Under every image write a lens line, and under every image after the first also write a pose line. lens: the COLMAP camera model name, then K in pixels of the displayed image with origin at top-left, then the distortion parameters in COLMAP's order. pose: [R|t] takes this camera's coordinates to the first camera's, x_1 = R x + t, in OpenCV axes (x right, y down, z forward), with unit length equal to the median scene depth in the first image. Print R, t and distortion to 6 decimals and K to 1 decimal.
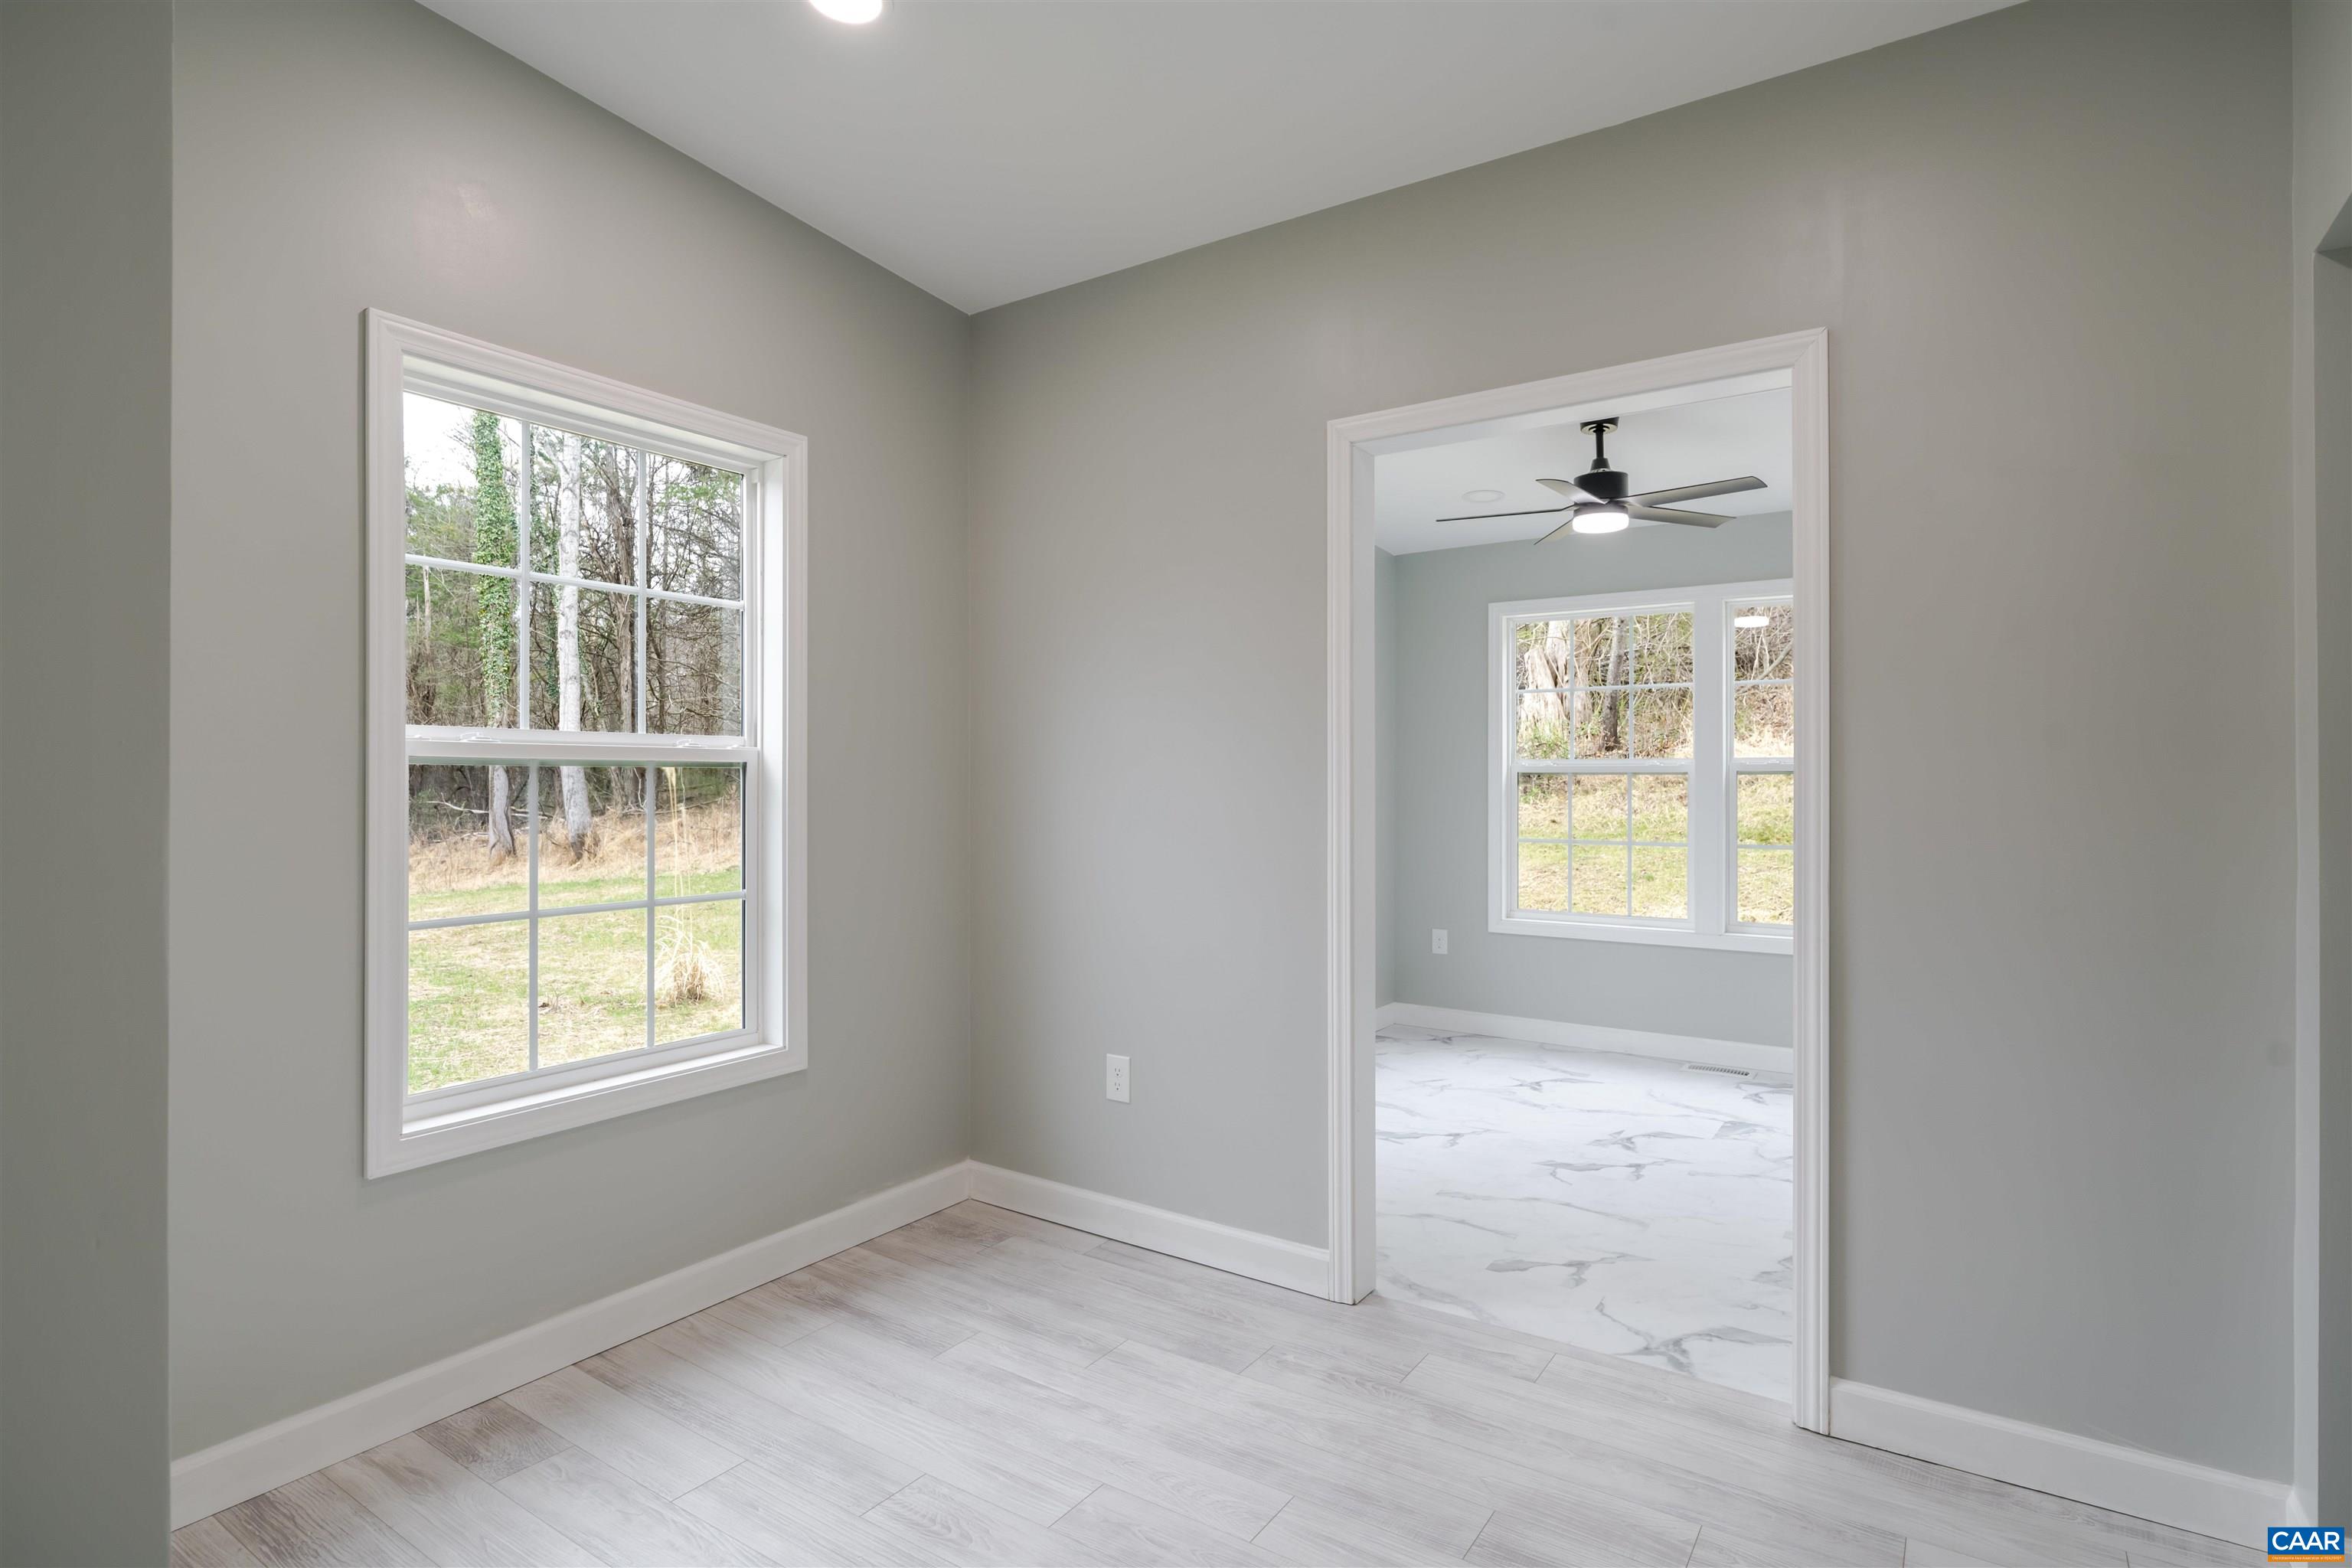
lens RADIAL K [[1208.4, 0, 1172.9], [0, 1208.4, 770.2], [0, 0, 1]] dist [-0.002234, -0.000398]
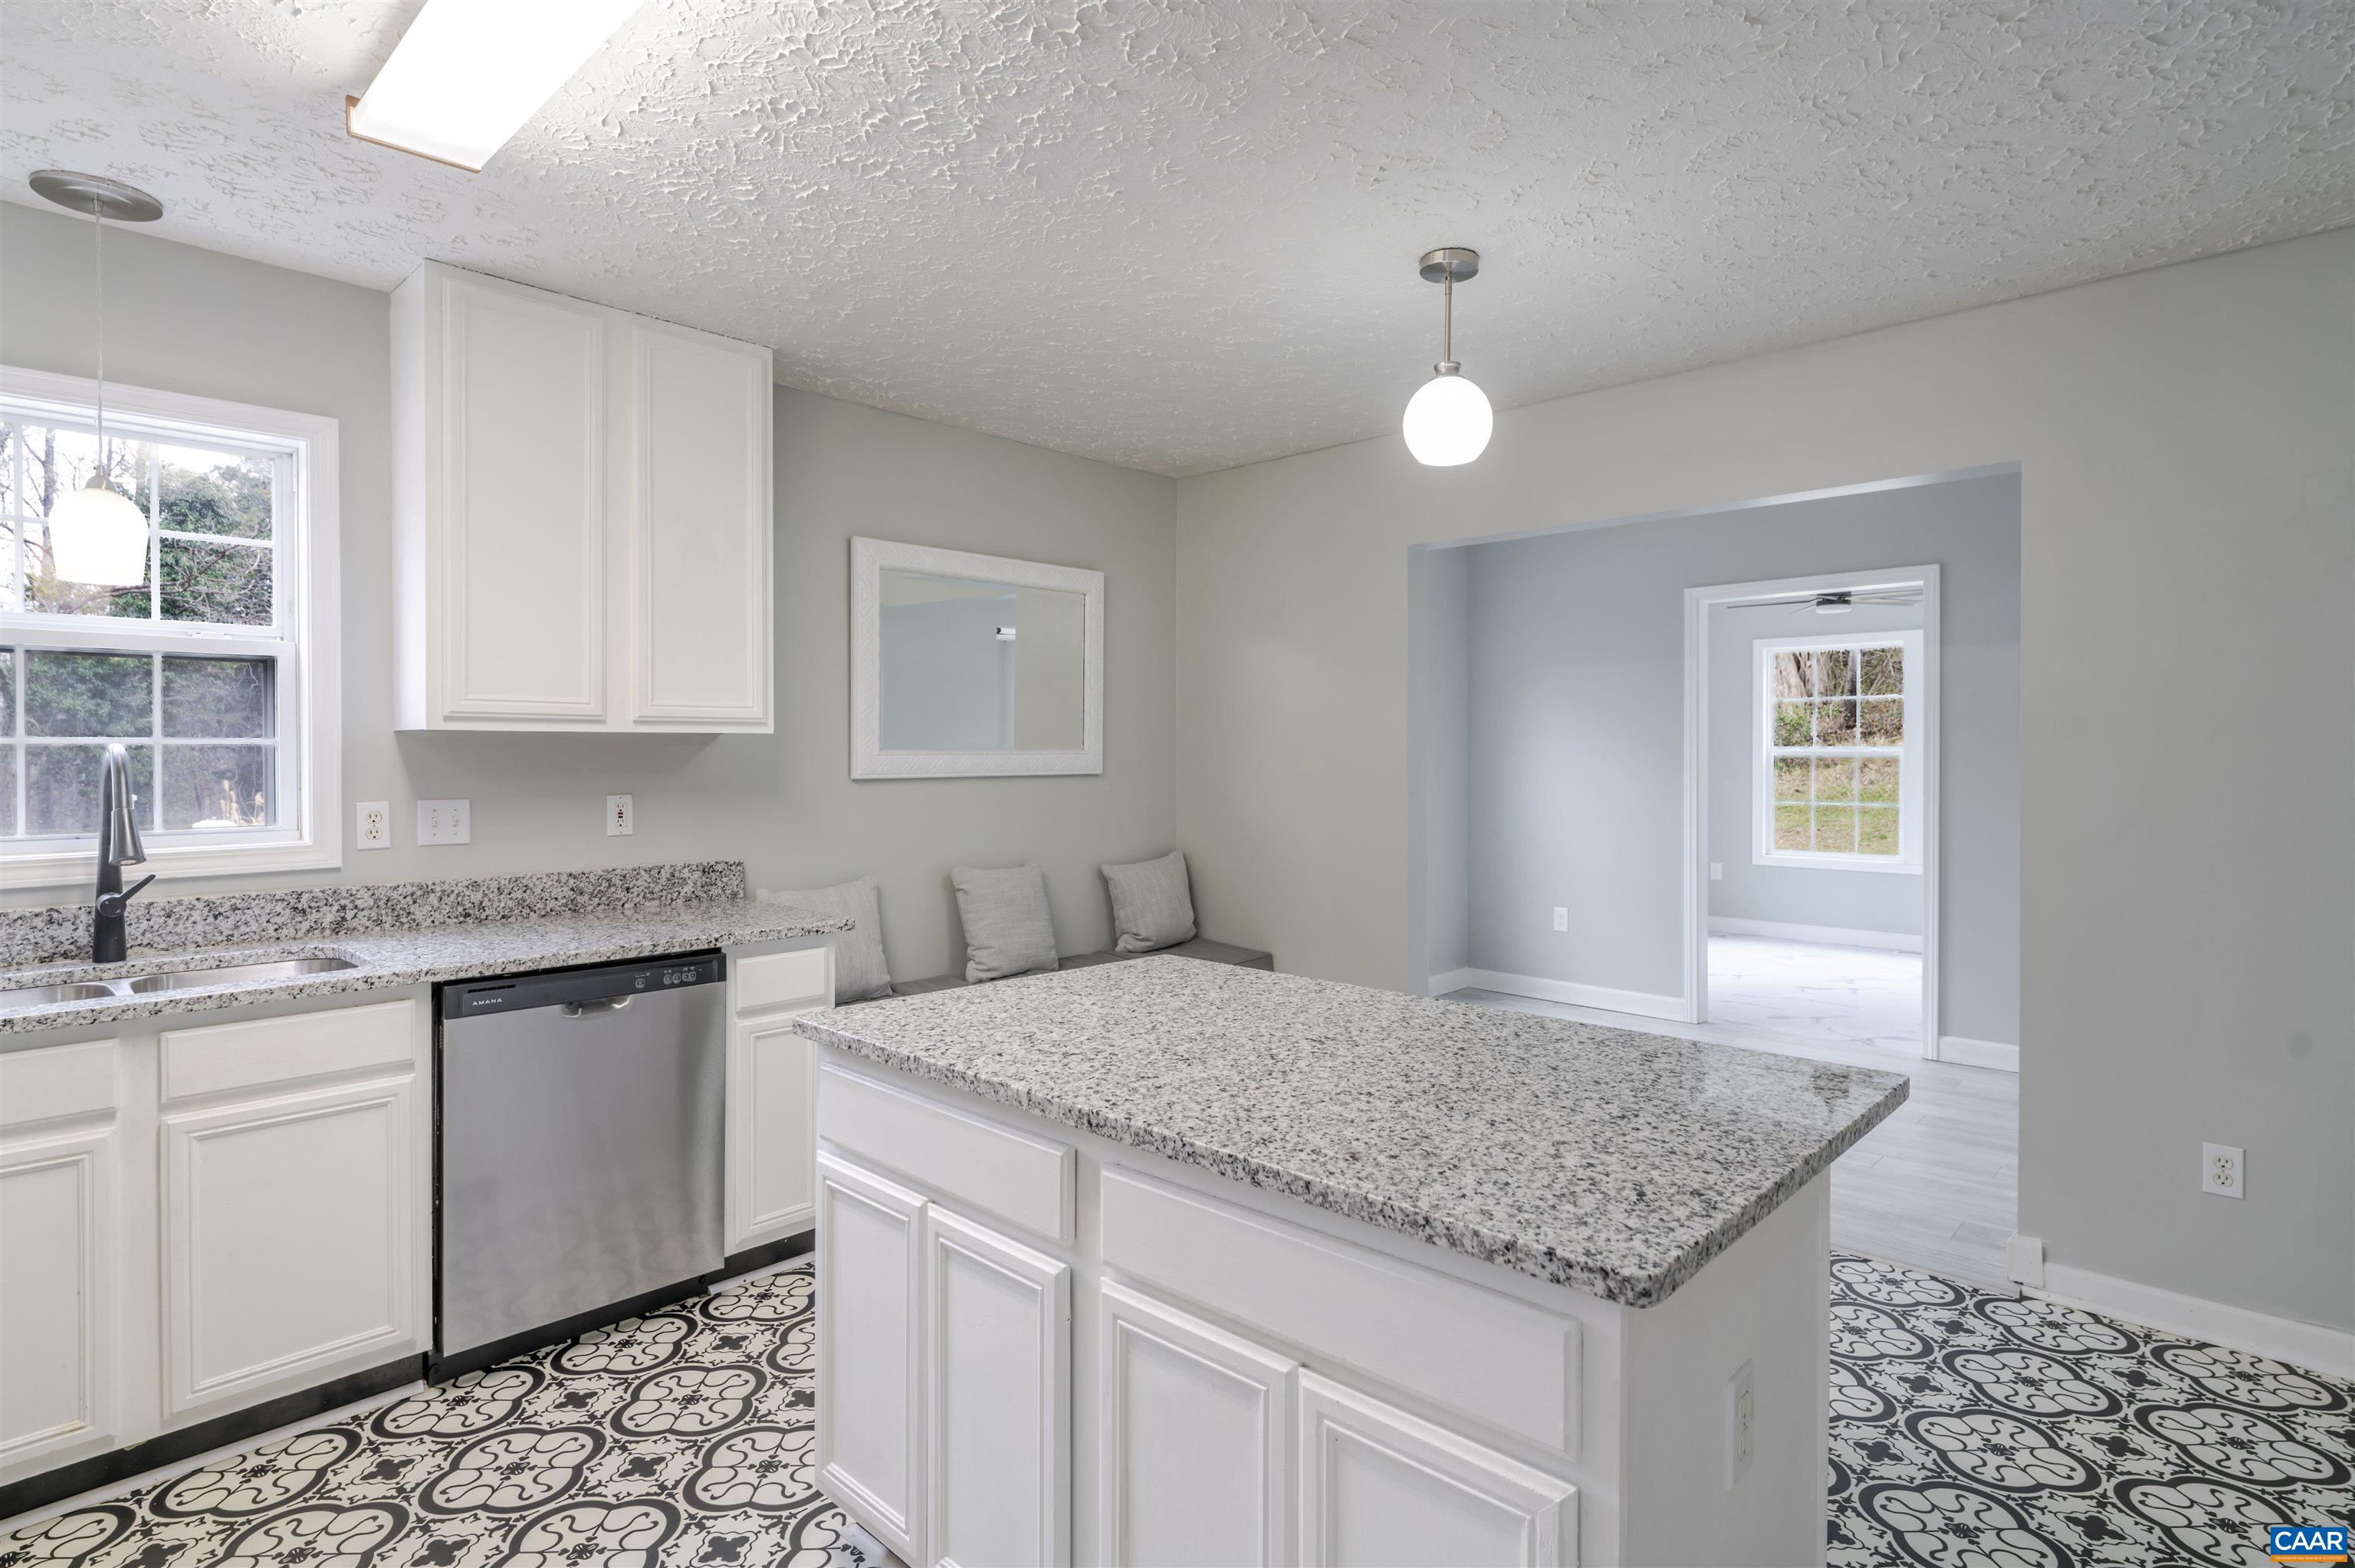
lens RADIAL K [[1194.3, 0, 1169.7], [0, 1194.3, 767.0], [0, 0, 1]] dist [-0.001309, -0.000695]
pose [[0.984248, -0.002646, -0.176776, -0.362107], [0.006560, 0.999746, 0.021563, -0.037842], [0.176674, -0.022383, 0.984015, -1.104903]]
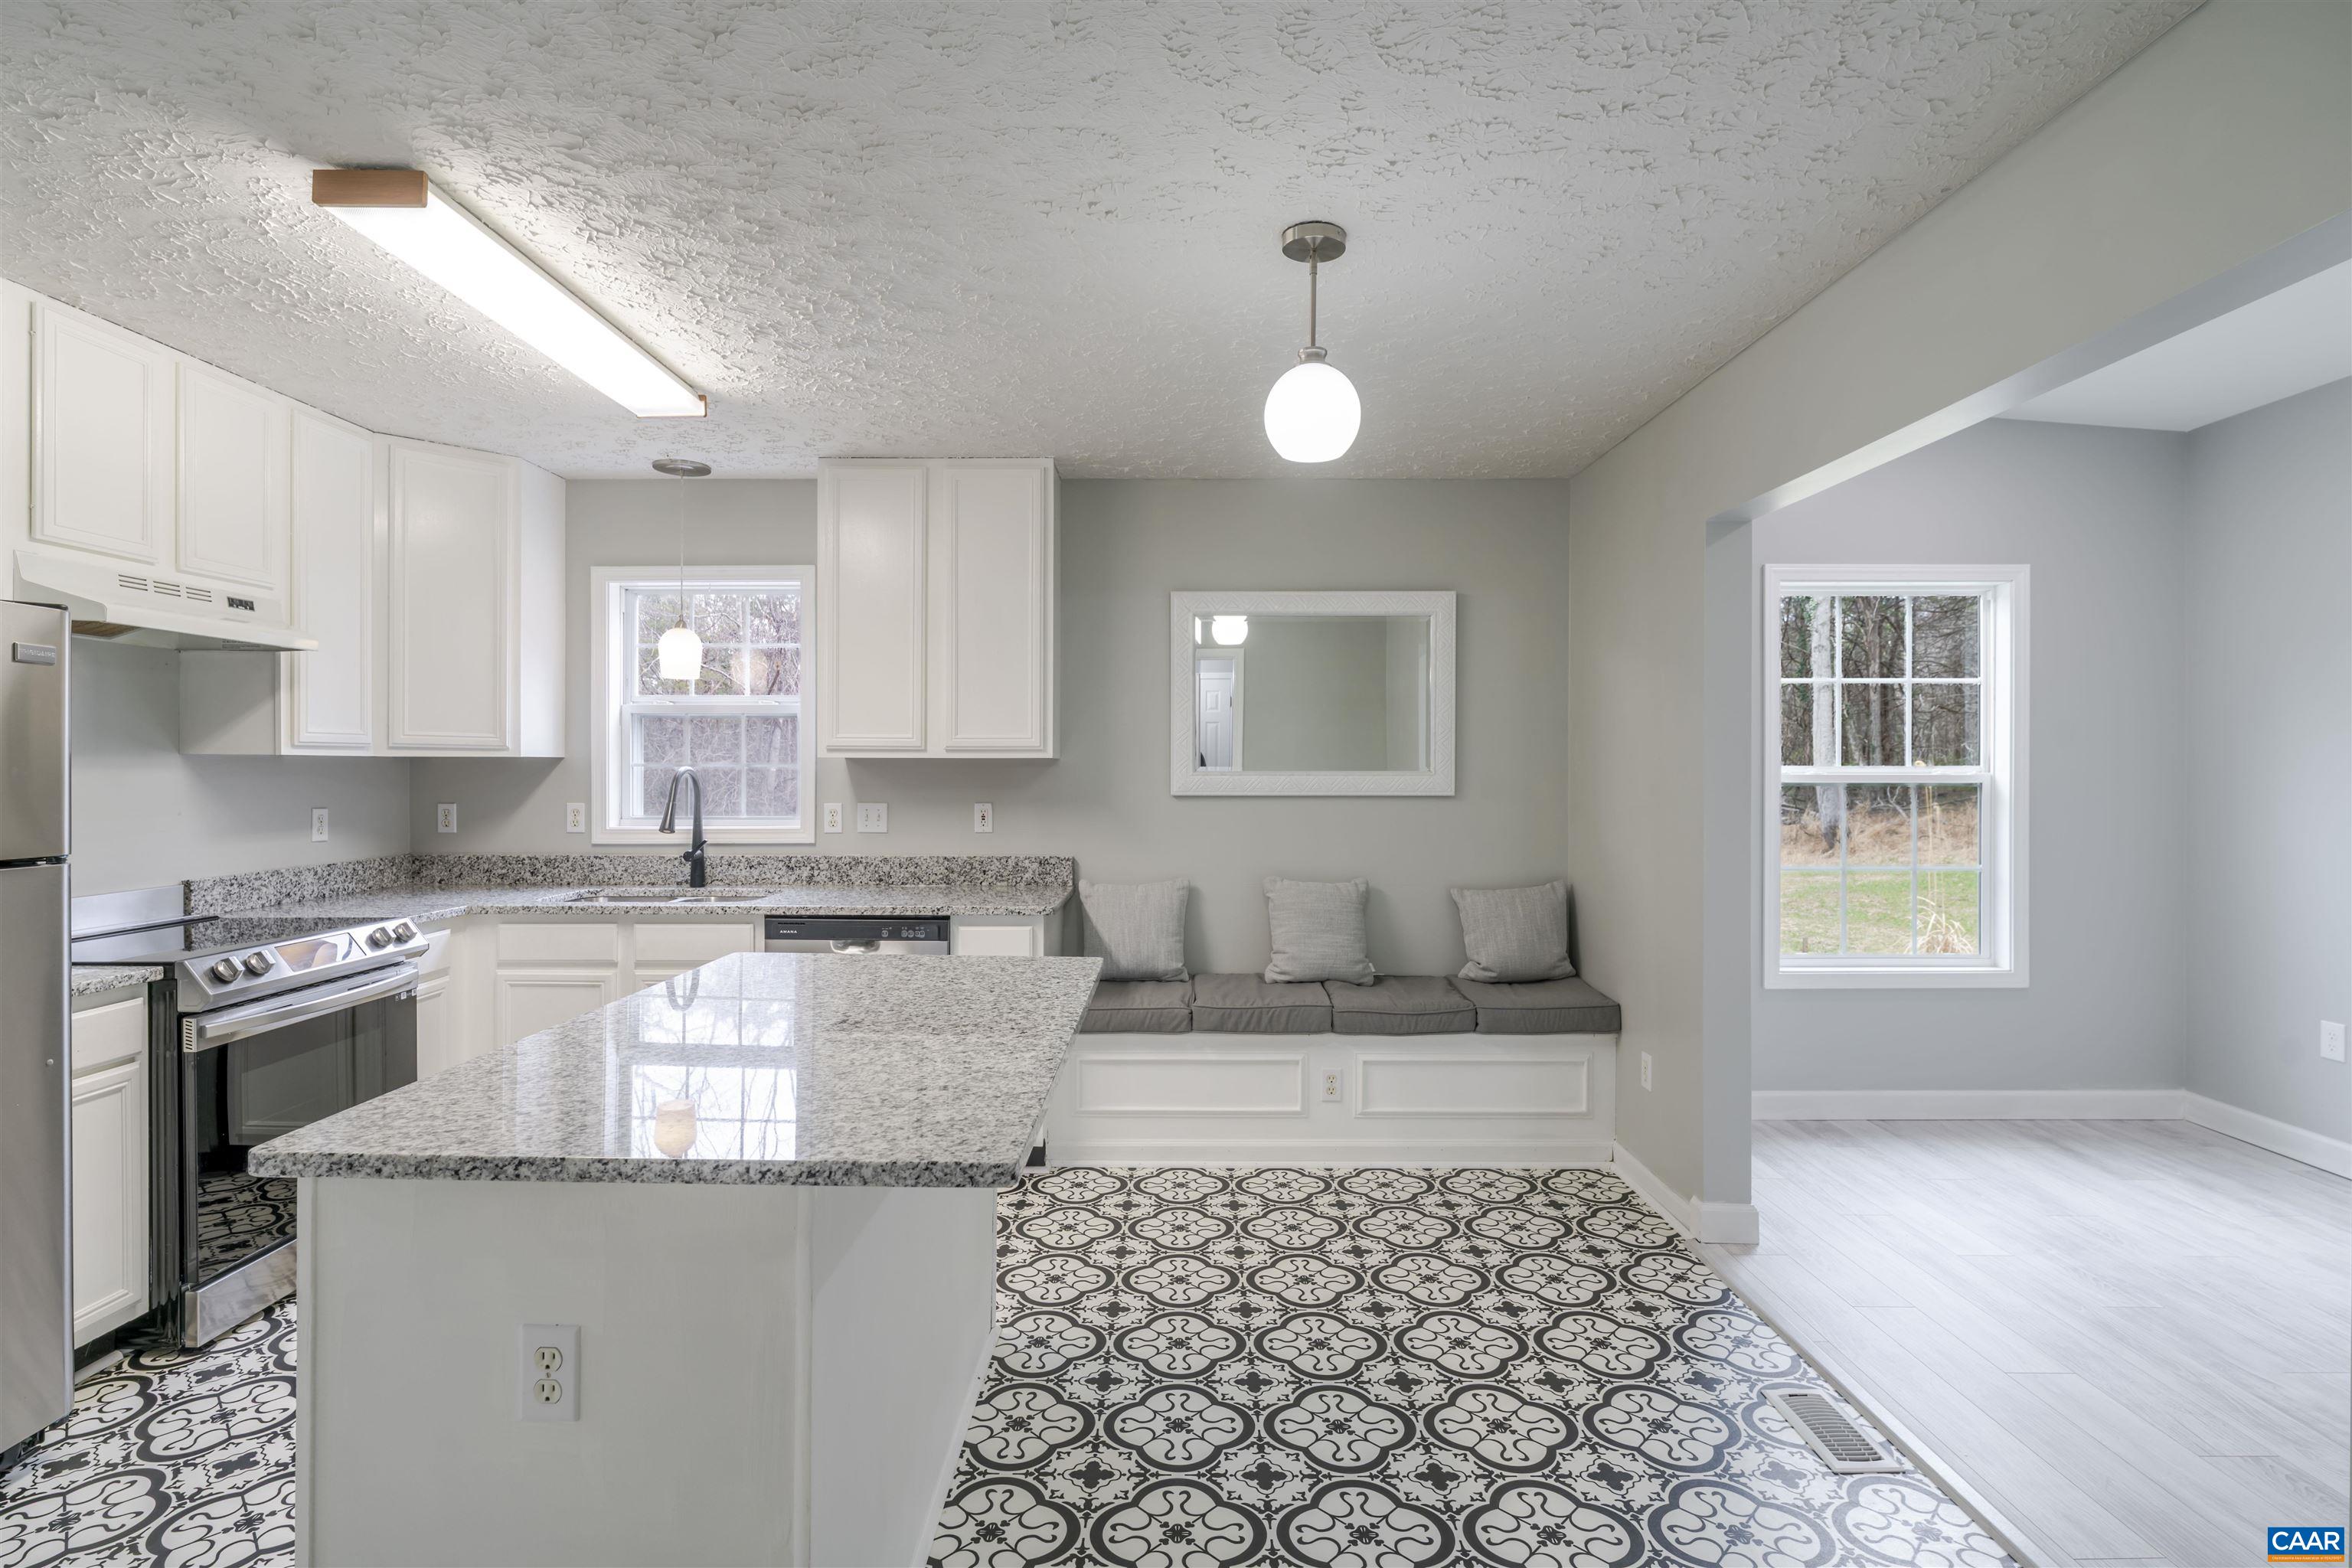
lens RADIAL K [[1109.3, 0, 1185.9], [0, 1109.3, 785.5], [0, 0, 1]] dist [-0.004667, -0.000001]
pose [[0.557154, 0.007155, -0.830378, 0.271556], [0.007559, 0.999878, 0.013688, -0.031413], [0.830375, -0.013904, 0.557032, -0.675949]]
